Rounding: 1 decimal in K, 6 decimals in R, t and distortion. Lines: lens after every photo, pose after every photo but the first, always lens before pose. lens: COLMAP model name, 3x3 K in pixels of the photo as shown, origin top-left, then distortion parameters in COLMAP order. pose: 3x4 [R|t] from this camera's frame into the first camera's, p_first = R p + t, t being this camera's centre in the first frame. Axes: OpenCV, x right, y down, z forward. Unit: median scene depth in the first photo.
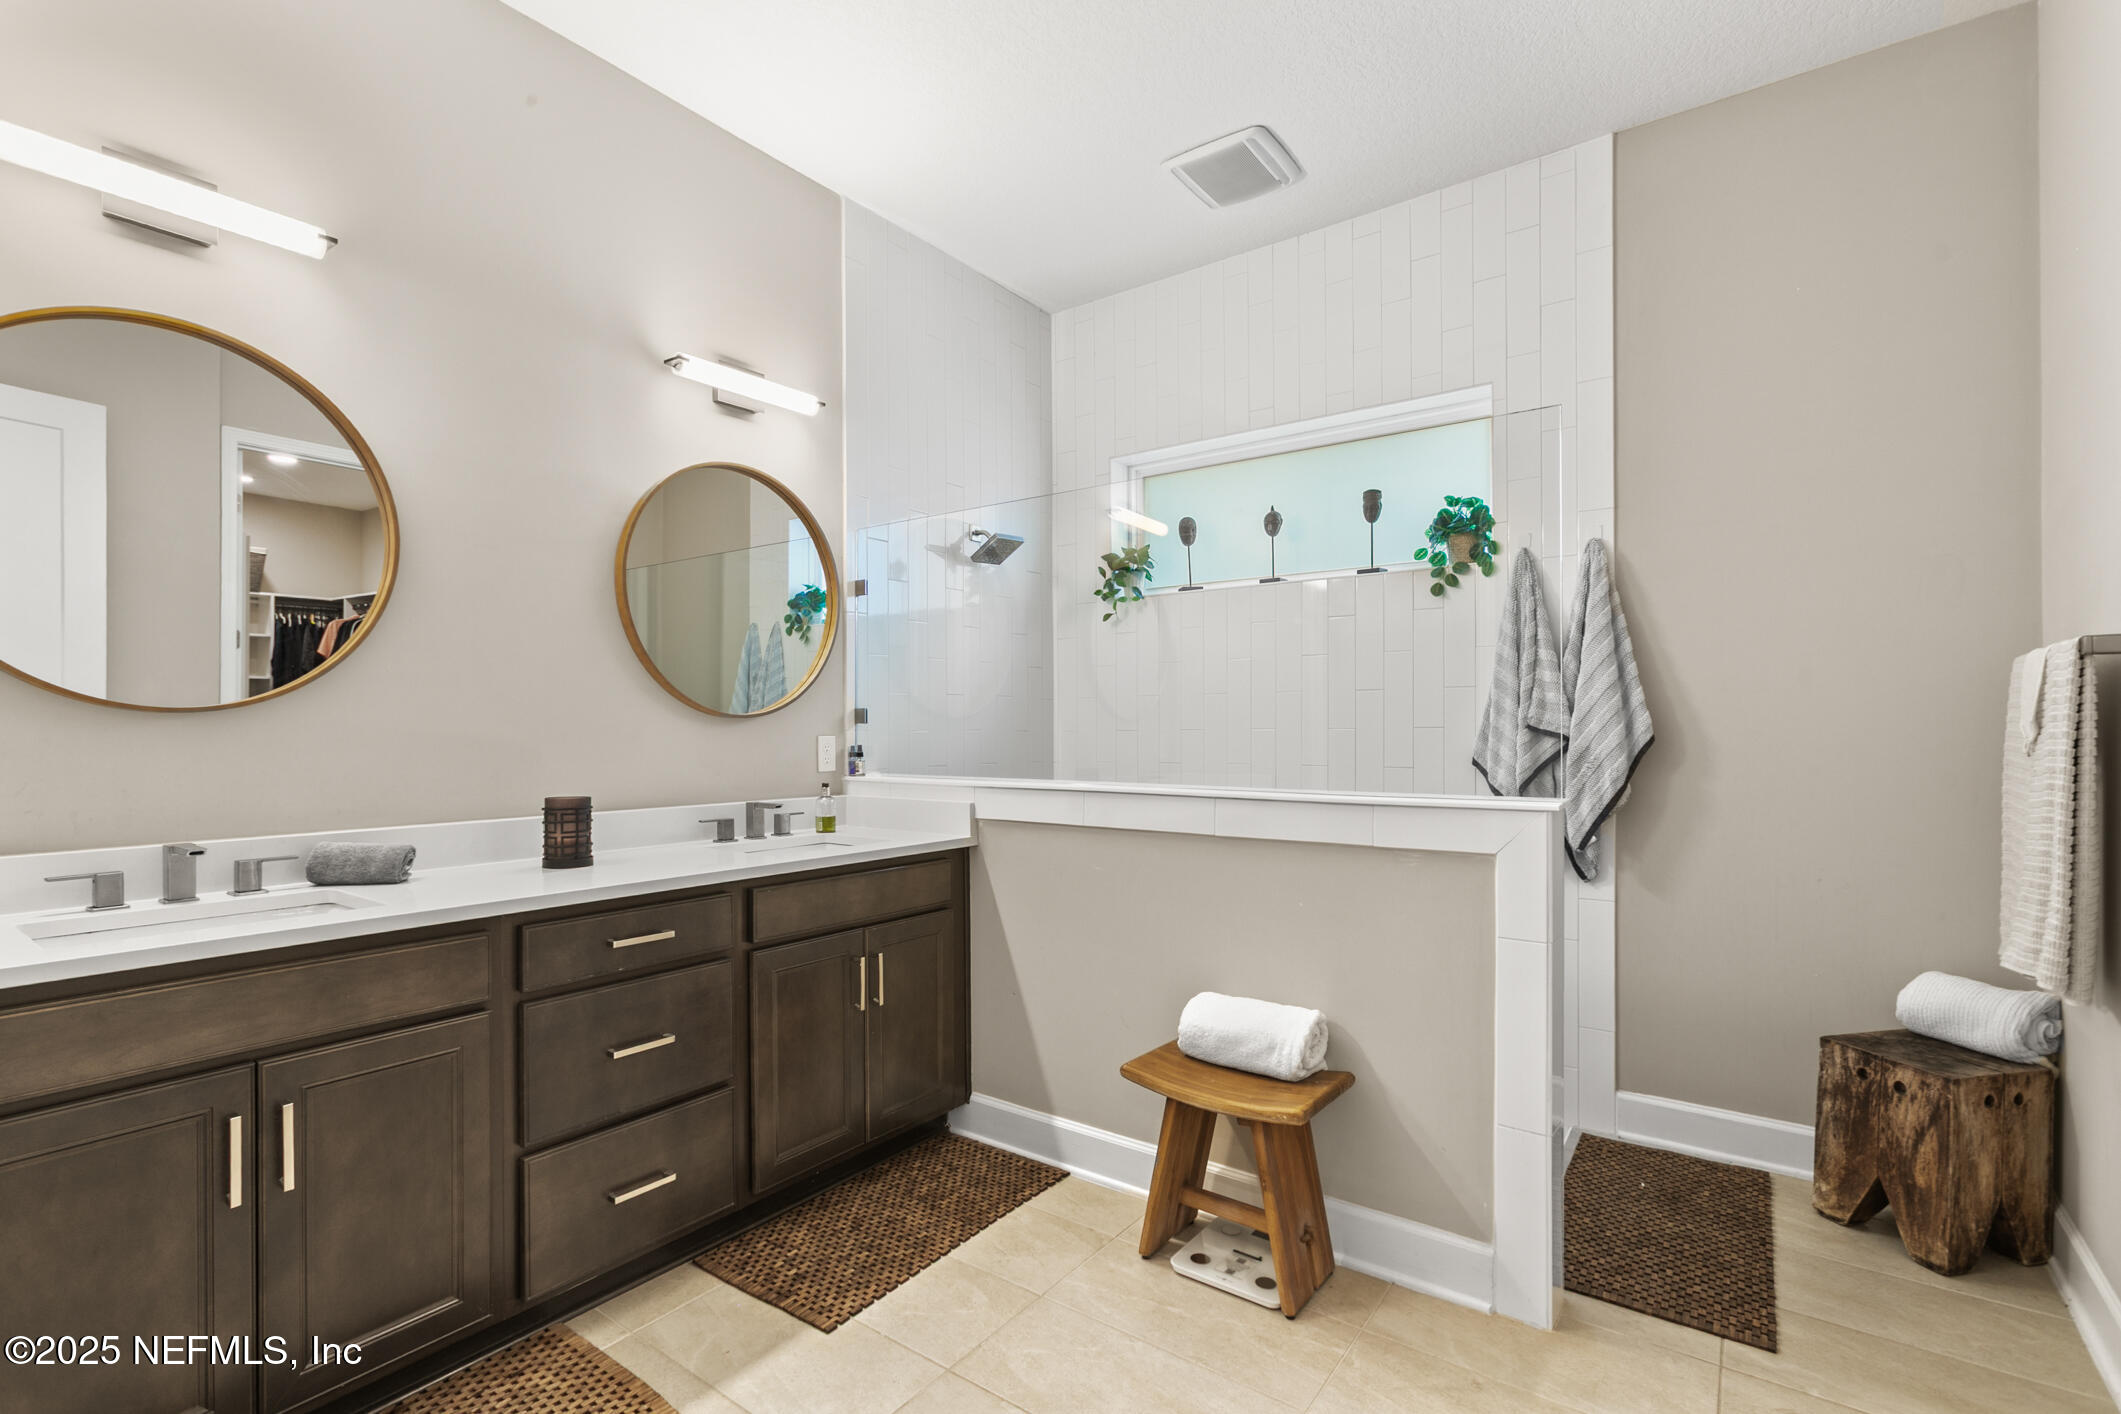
lens RADIAL K [[992.3, 0, 1064.6], [0, 992.3, 741.8], [0, 0, 1]] dist [-0.021930, 0.021796]
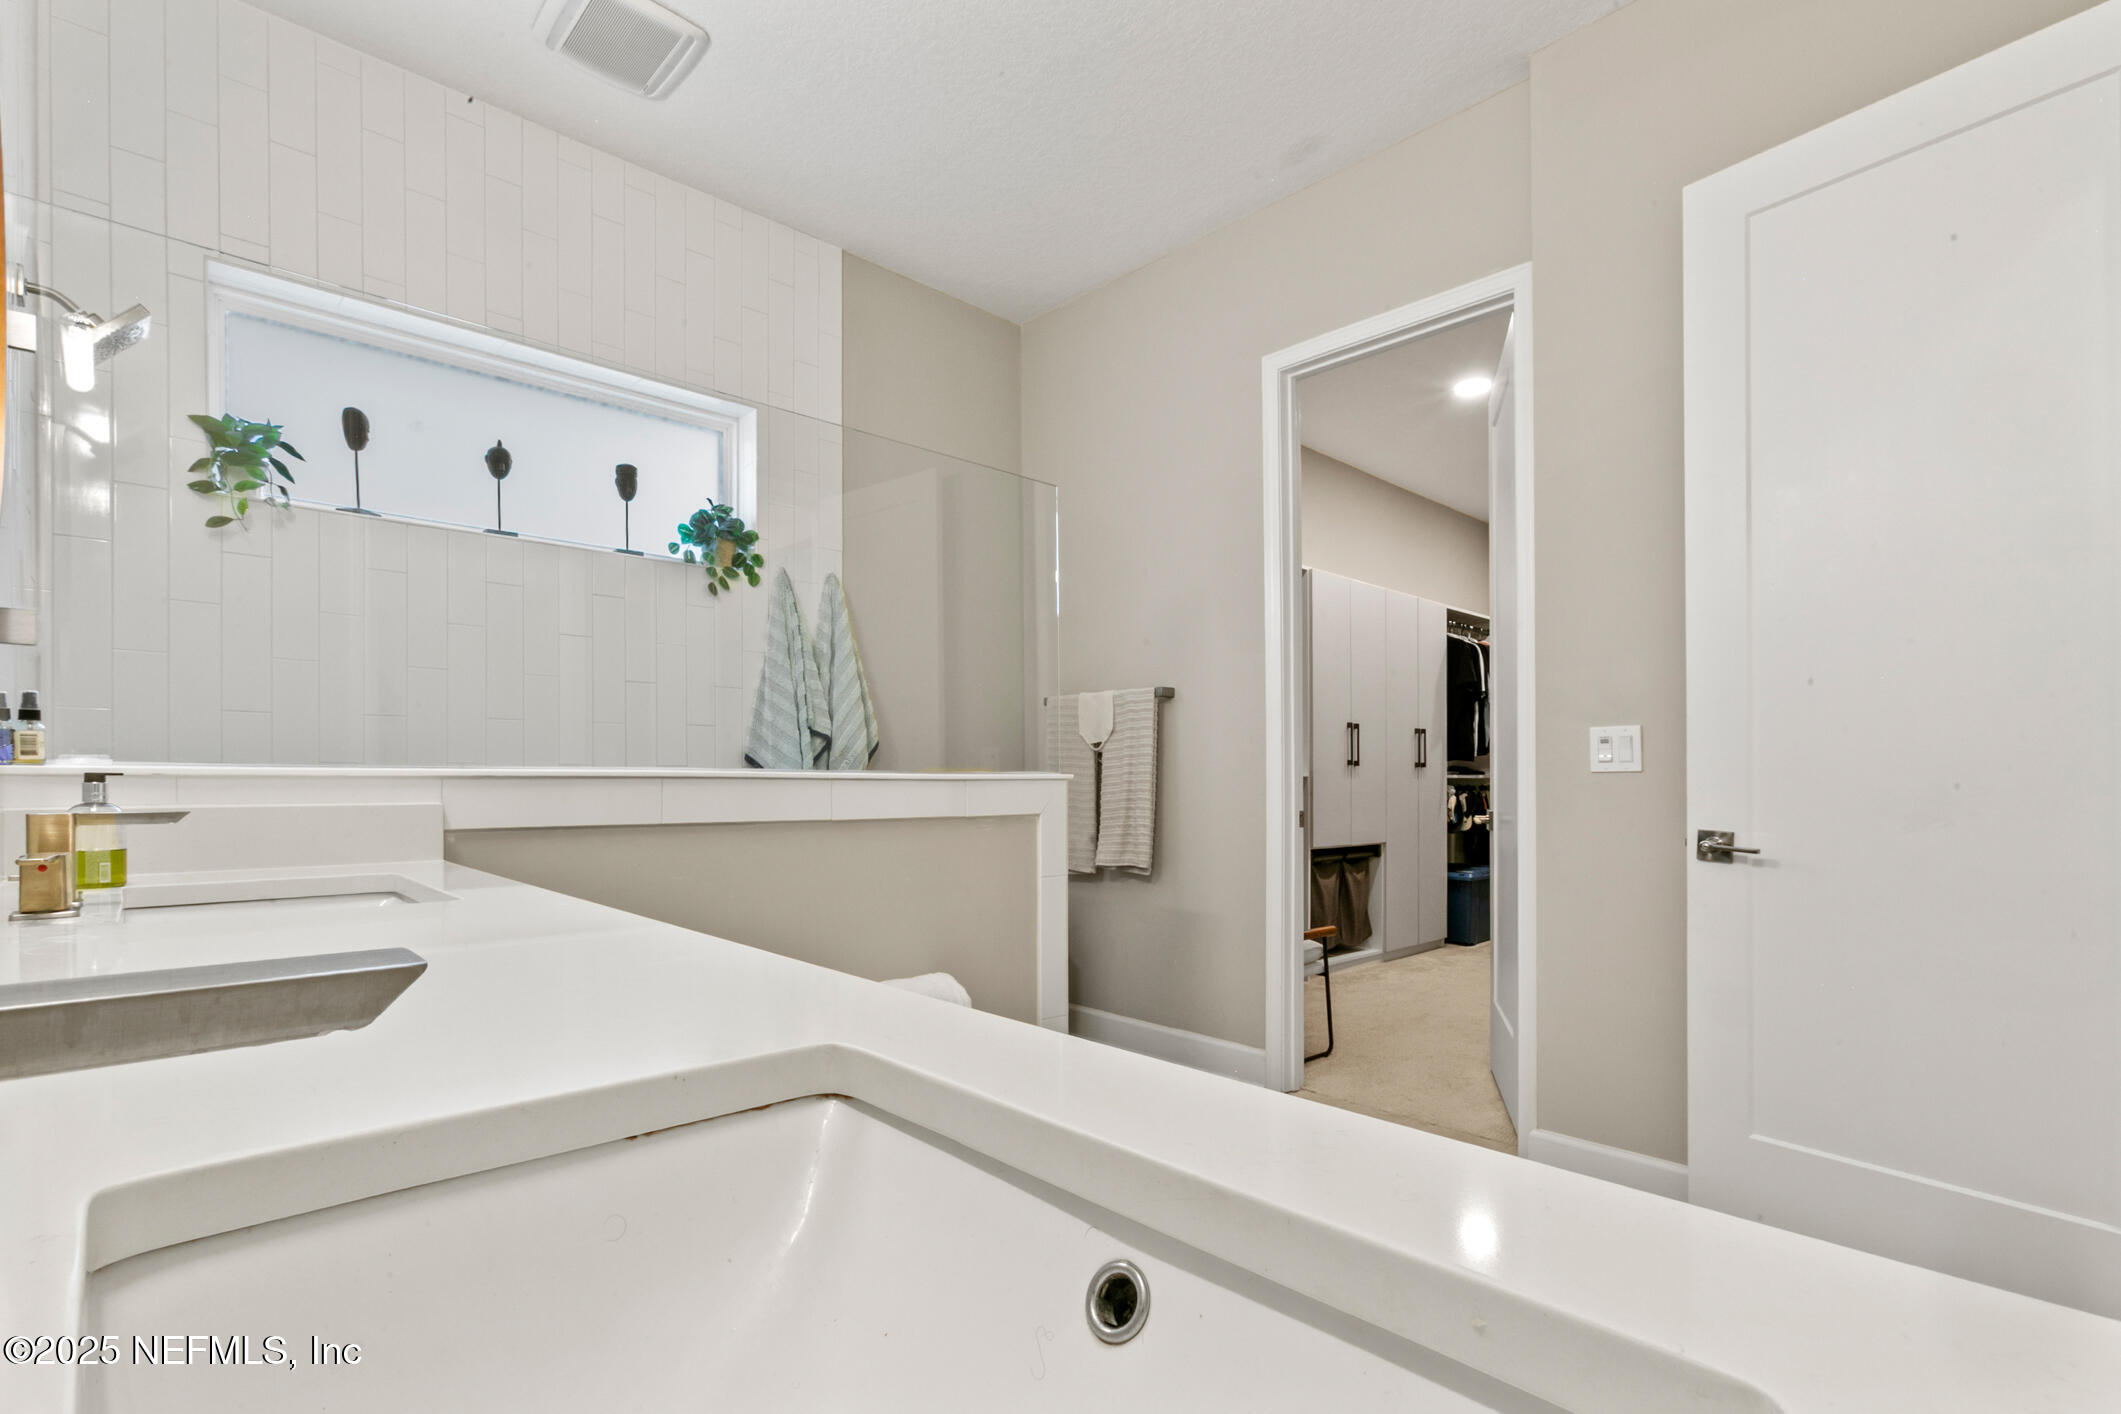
lens RADIAL K [[998.2, 0, 1040.4], [0, 998.2, 774.9], [0, 0, 1]] dist [-0.021015, 0.022347]
pose [[0.191027, 0.005074, 0.981572, -0.586247], [0.012521, 0.999893, -0.007605, 0.049936], [-0.981505, 0.013743, 0.190943, 0.511938]]
